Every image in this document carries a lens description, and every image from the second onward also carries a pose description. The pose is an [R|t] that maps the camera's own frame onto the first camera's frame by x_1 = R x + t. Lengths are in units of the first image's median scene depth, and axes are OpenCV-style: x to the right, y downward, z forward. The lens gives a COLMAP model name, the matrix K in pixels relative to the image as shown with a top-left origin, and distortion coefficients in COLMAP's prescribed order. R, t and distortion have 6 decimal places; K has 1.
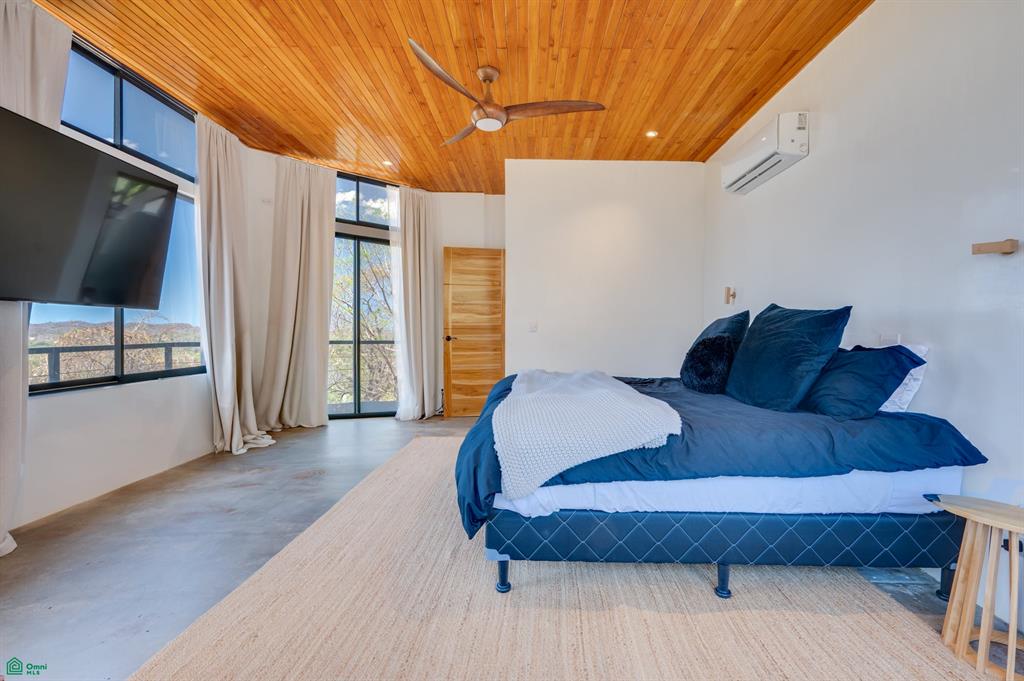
lens RADIAL K [[419.3, 0, 516.6], [0, 419.3, 329.6], [0, 0, 1]] dist [0.000122, 0.000195]
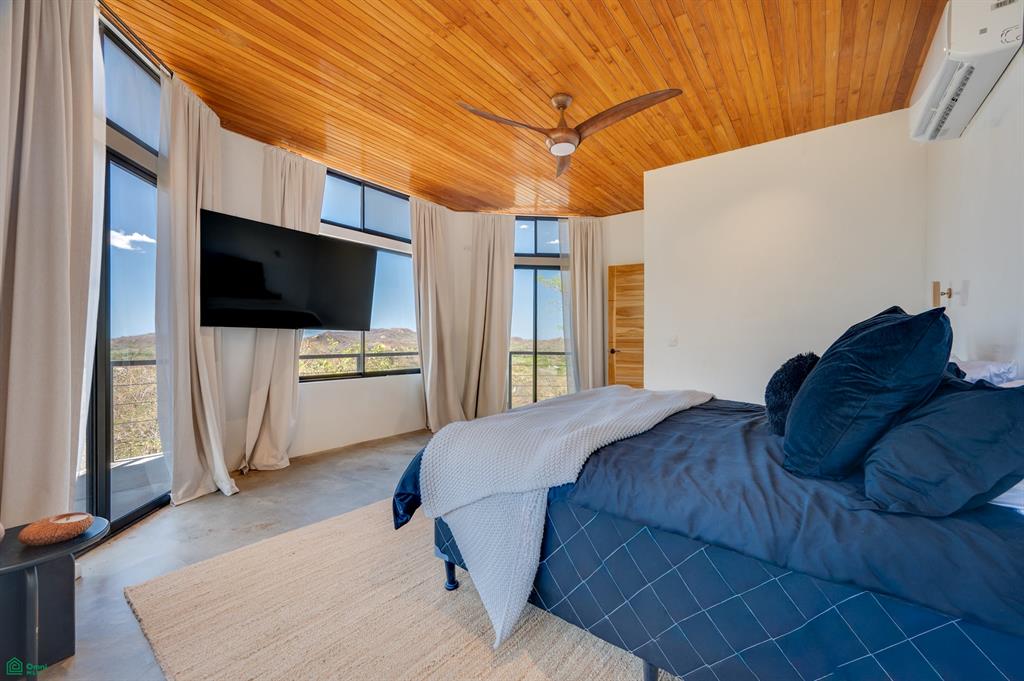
lens RADIAL K [[371.0, 0, 513.8], [0, 371.0, 342.0], [0, 0, 1]] dist [-0.000519, 0.000279]
pose [[0.828298, -0.001621, -0.560286, 0.226804], [0.002407, 0.999997, 0.000665, -0.004959], [0.560283, -0.001900, 0.828299, 0.104806]]
